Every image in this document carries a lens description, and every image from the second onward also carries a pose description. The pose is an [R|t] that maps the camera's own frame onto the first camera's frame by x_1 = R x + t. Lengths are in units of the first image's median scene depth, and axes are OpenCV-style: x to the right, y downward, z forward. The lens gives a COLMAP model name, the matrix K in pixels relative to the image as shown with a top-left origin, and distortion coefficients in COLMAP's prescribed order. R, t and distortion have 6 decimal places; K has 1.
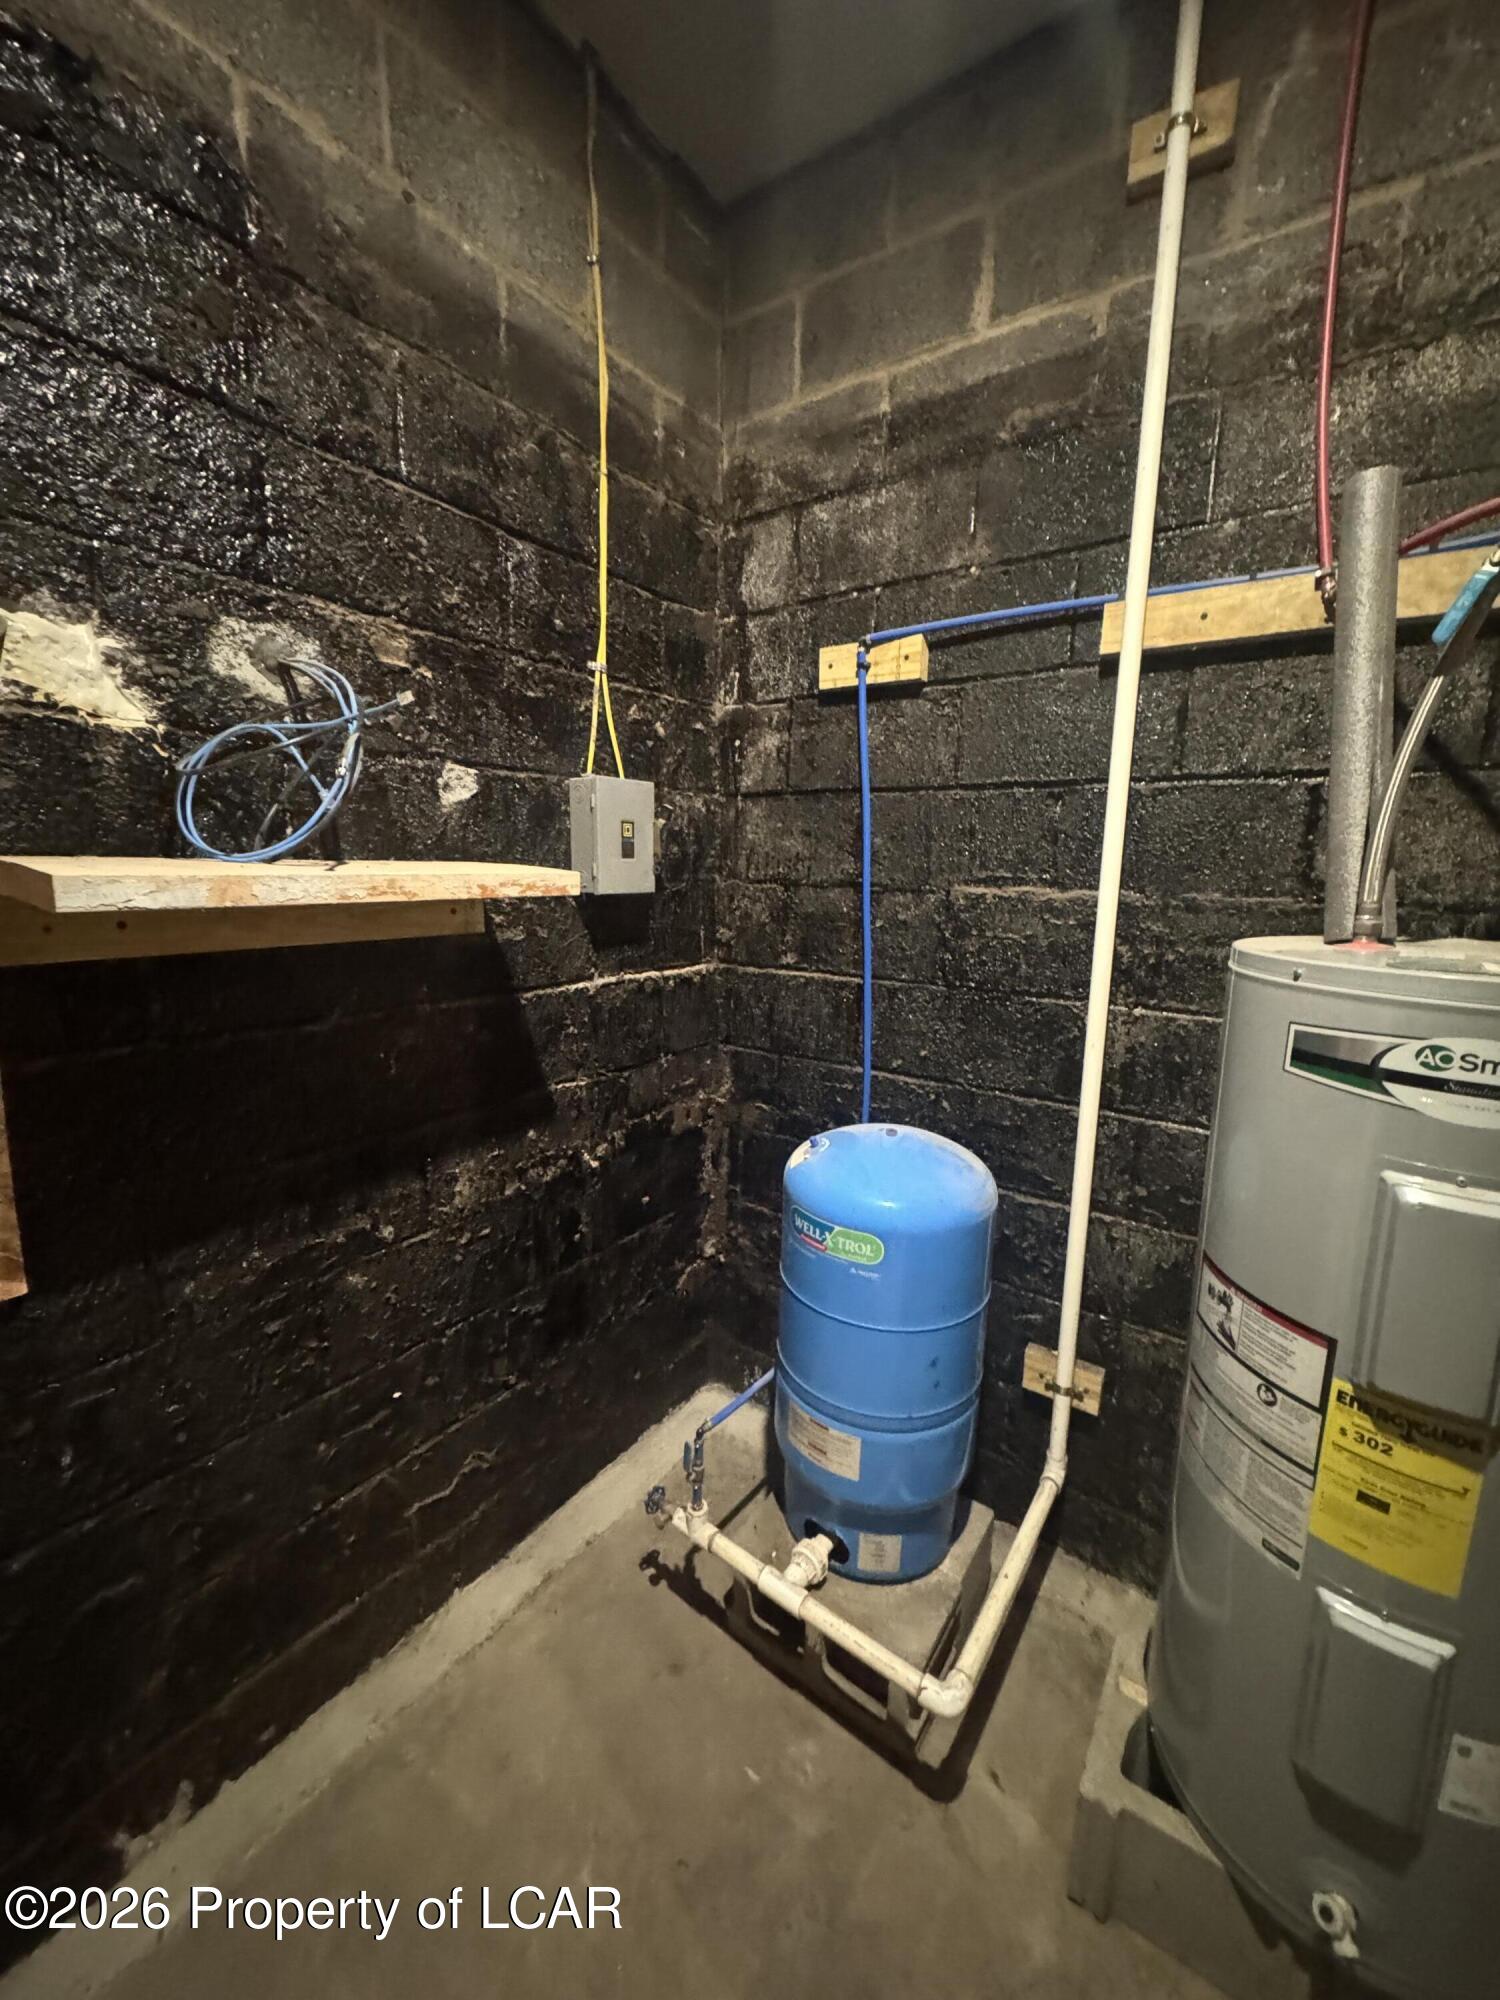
lens RADIAL K [[795.9, 0, 757.0], [0, 795.9, 1004.1], [0, 0, 1]] dist [0.001586, 0.000000]
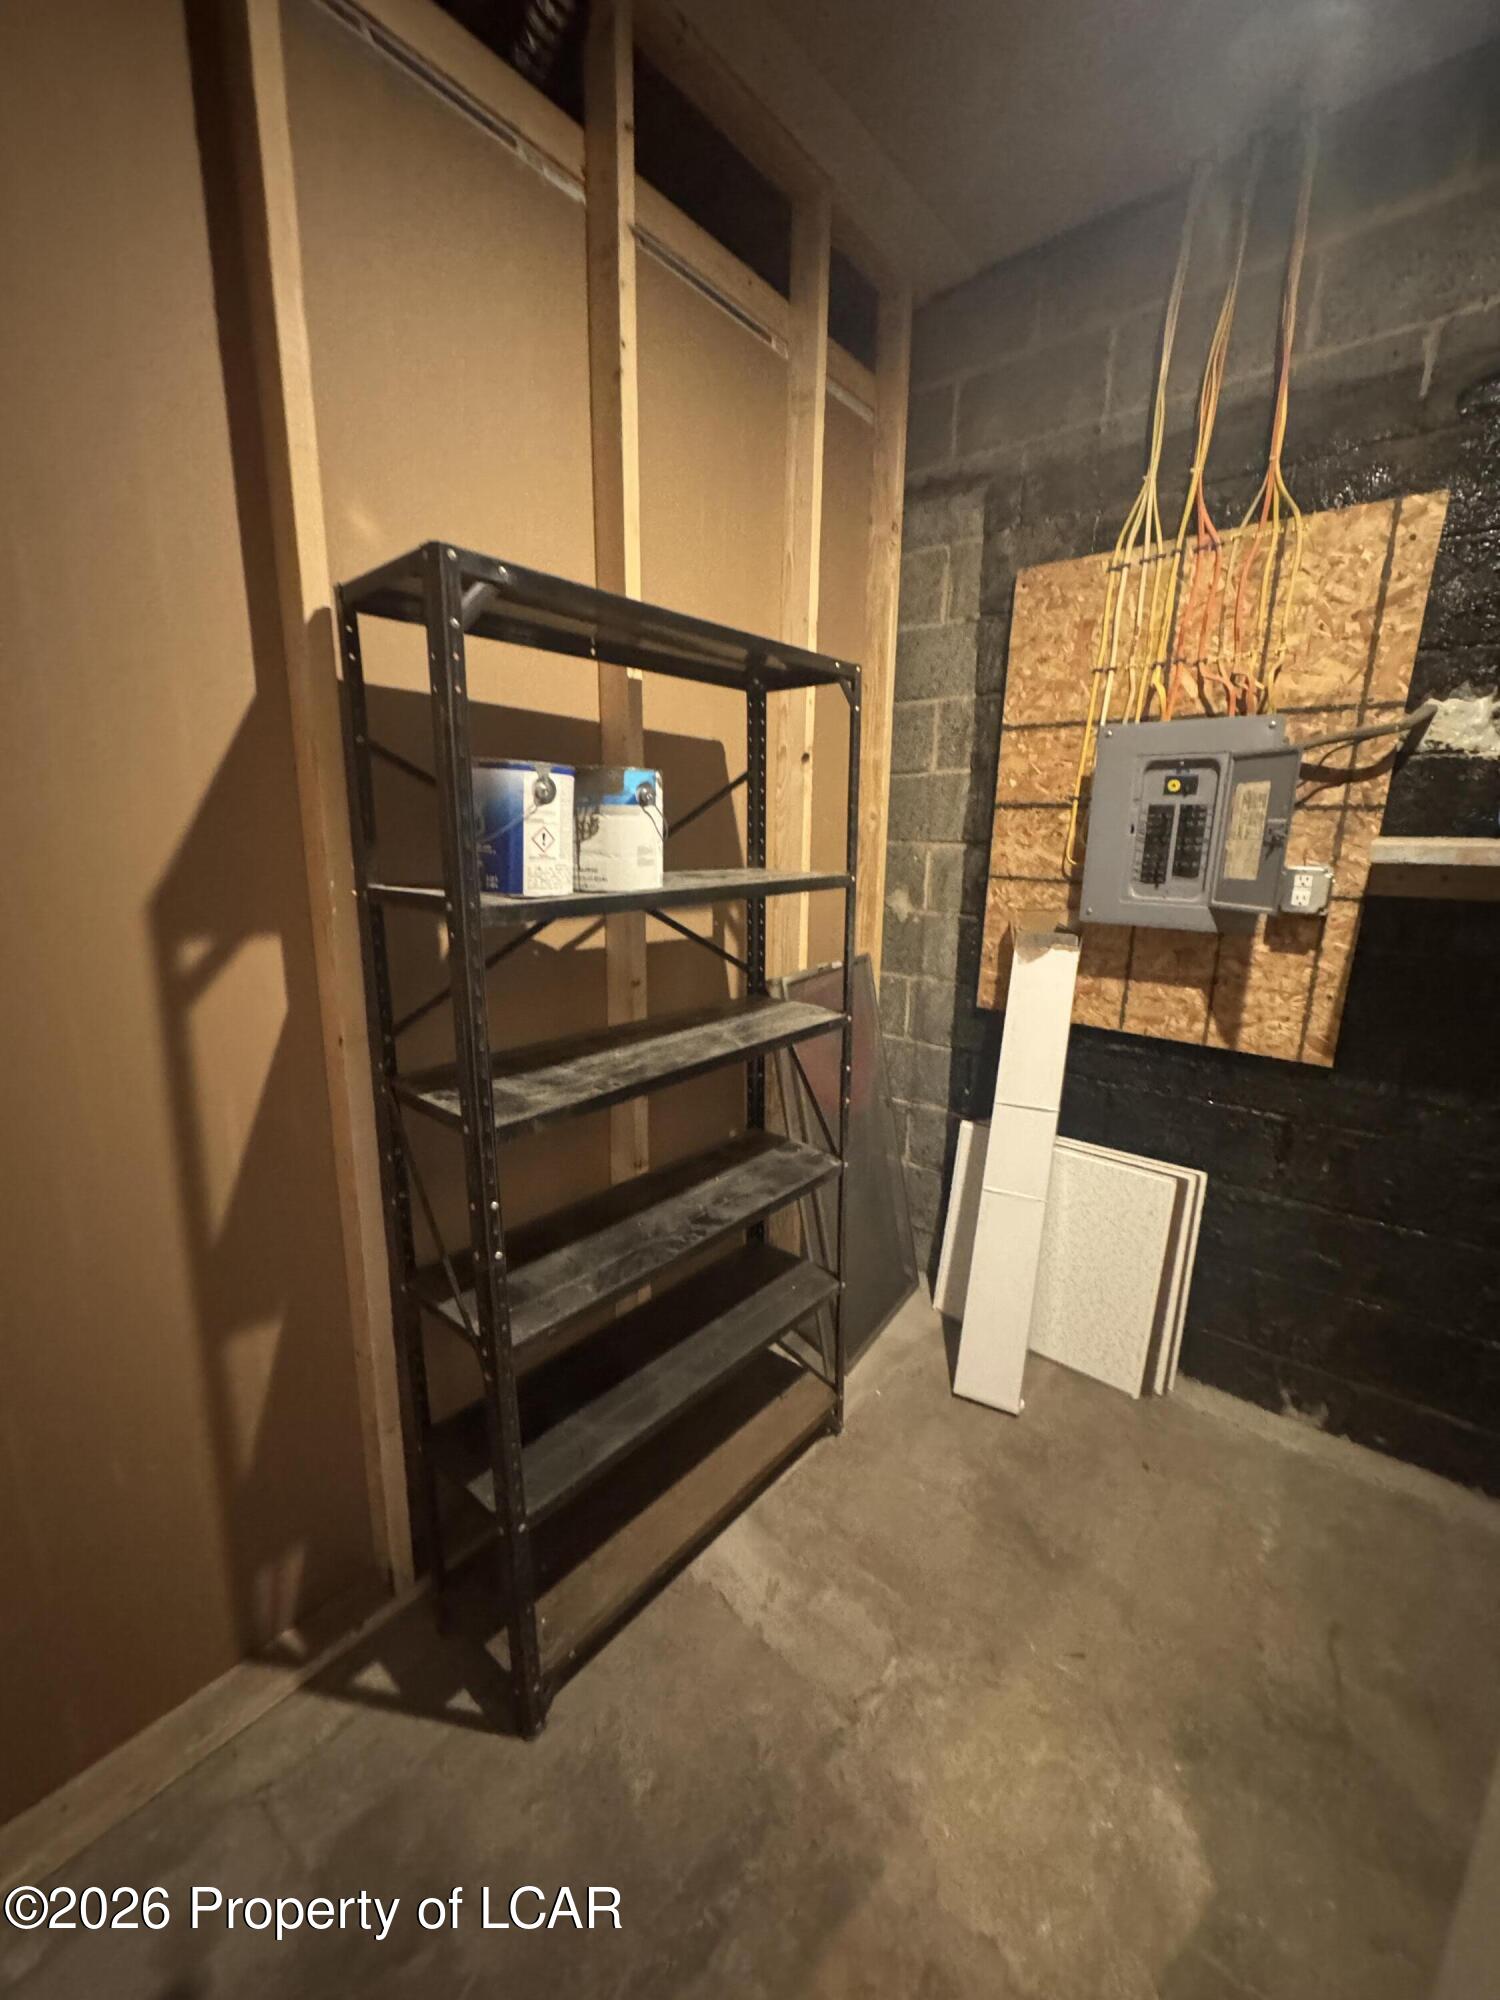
lens RADIAL K [[795.9, 0, 762.6], [0, 795.9, 984.4], [0, 0, 1]] dist [0.001586, 0.000000]
pose [[-0.047091, 0.171647, -0.984032, 0.637711], [-0.189198, 0.965760, 0.177514, 0.059741], [0.980809, 0.194536, -0.013003, -0.222897]]
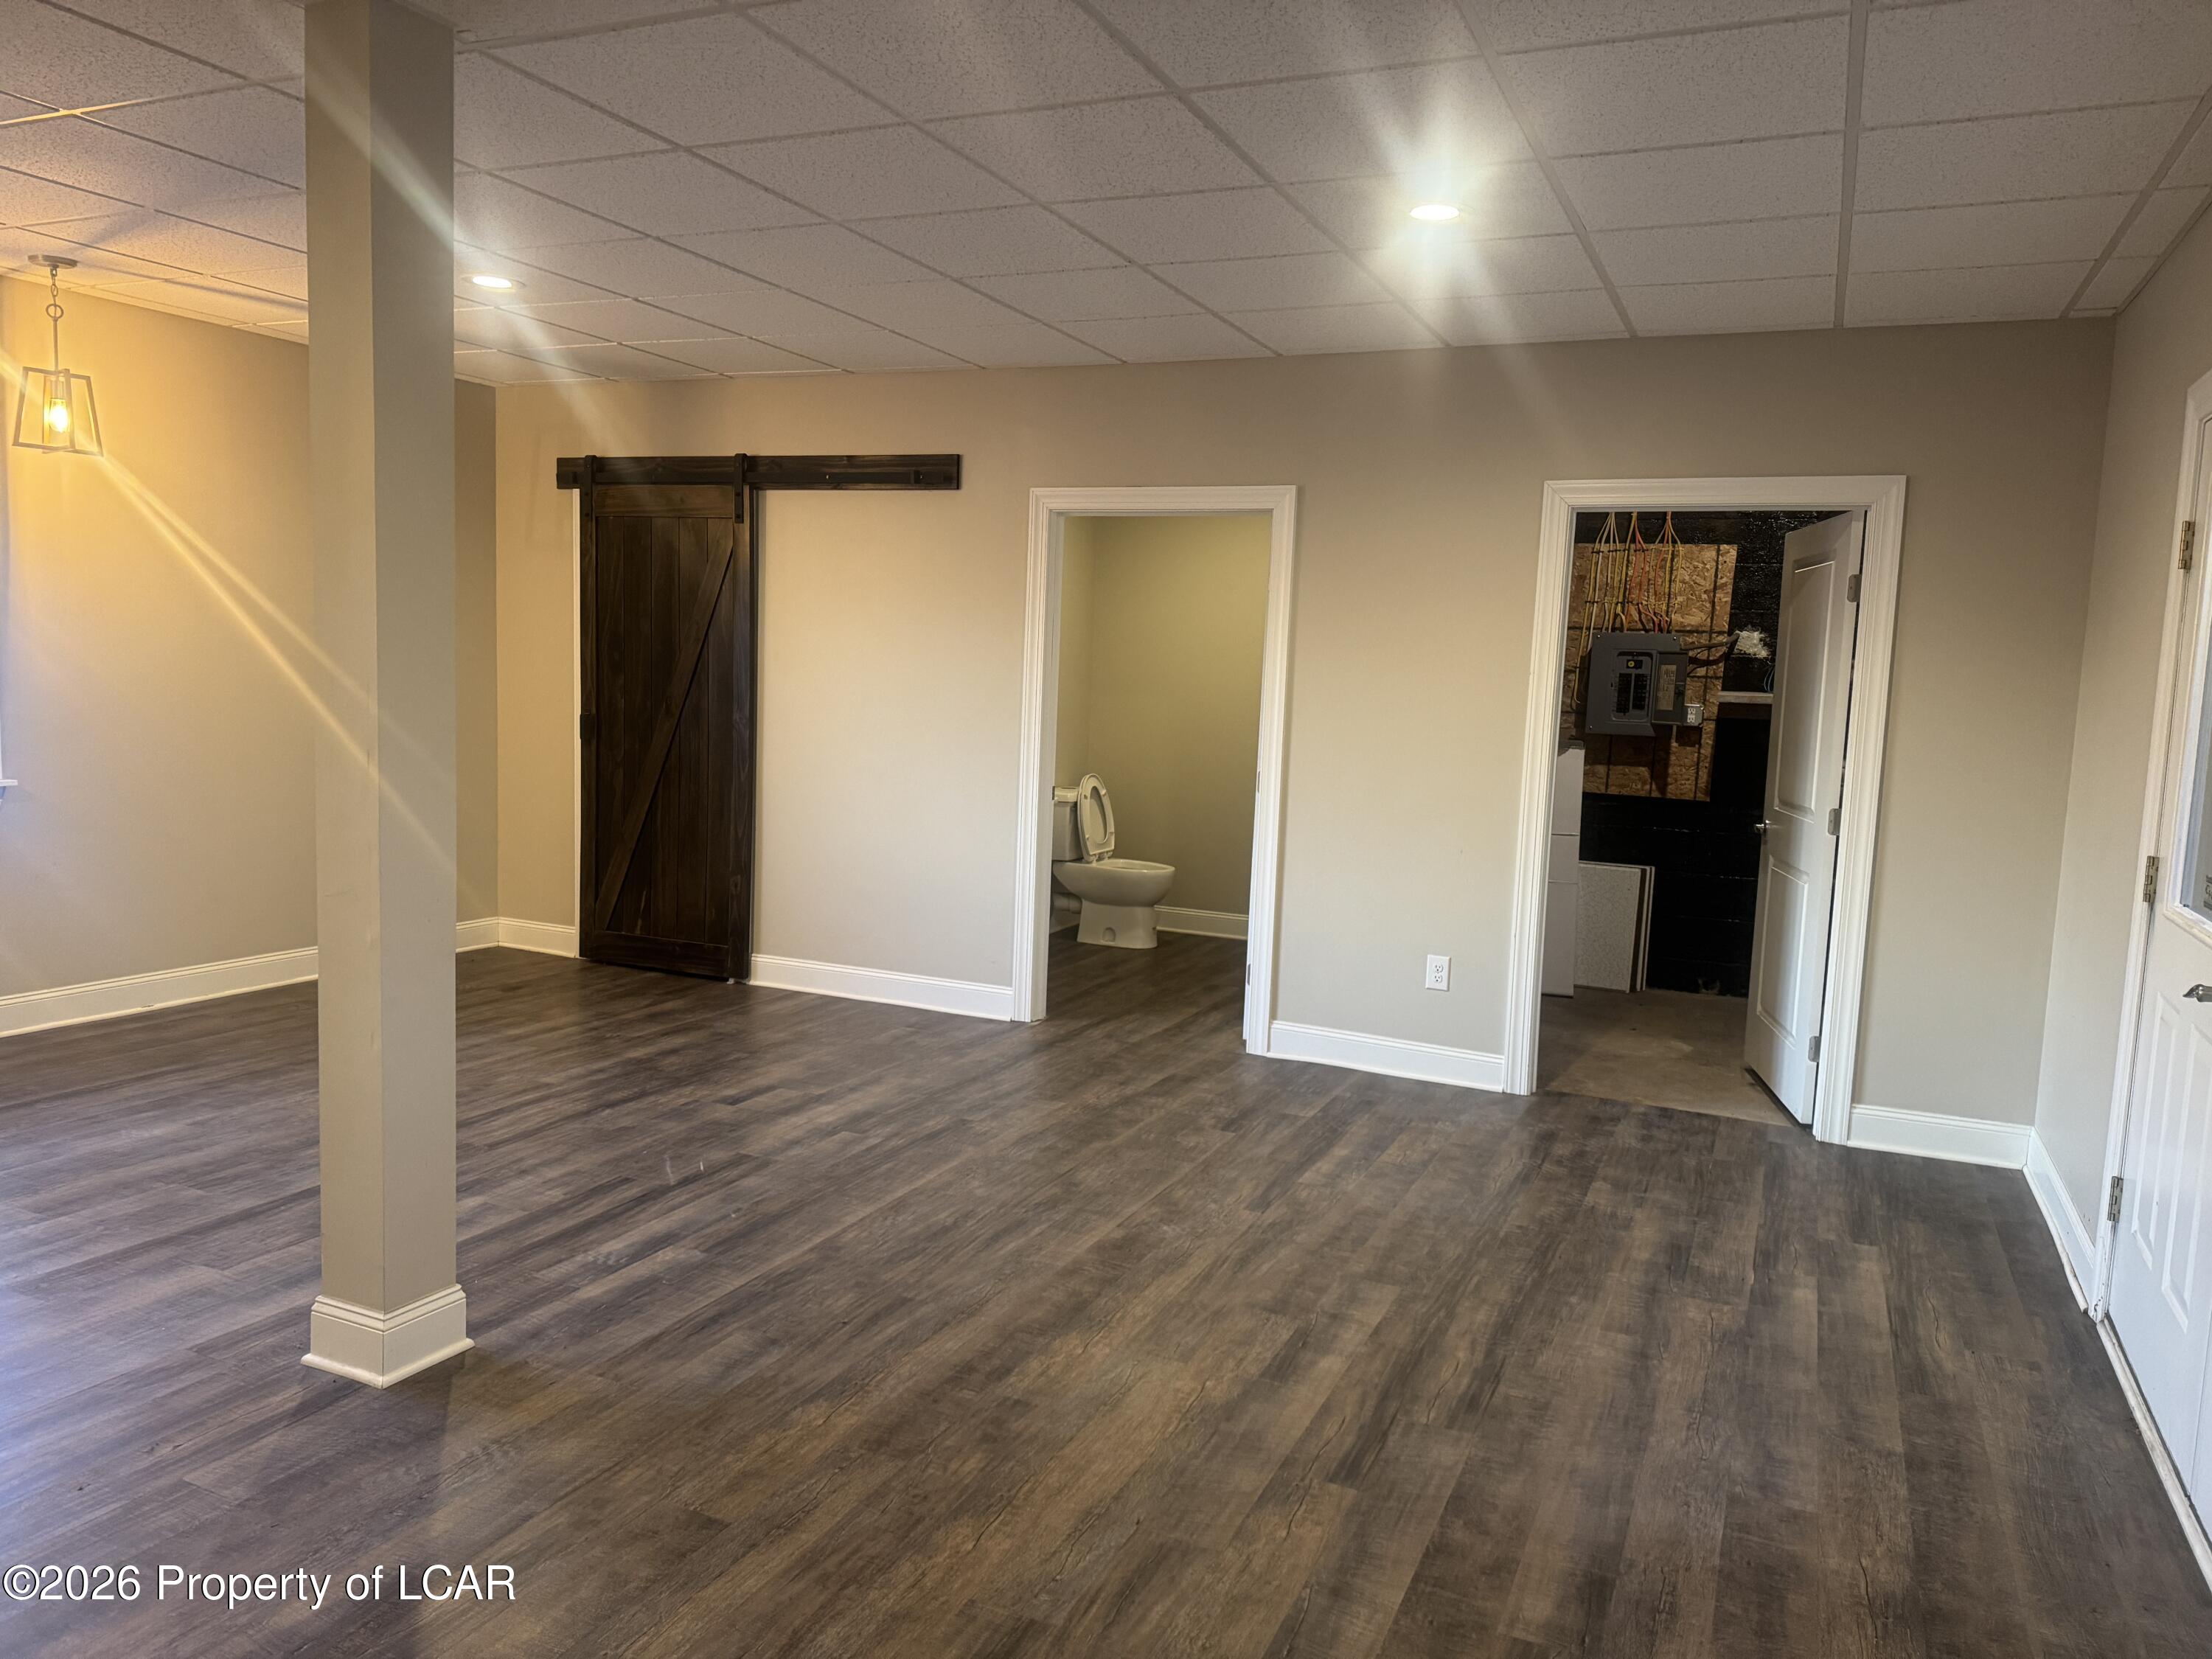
lens RADIAL K [[1533.8, 0, 1118.6], [0, 1533.8, 794.3], [0, 0, 1]] dist [0.043030, -0.058659]
pose [[0.205352, 0.074004, -0.975886, 3.789454], [-0.201441, 0.978983, 0.031850, 0.434823], [0.957733, 0.190043, 0.215943, -2.203982]]
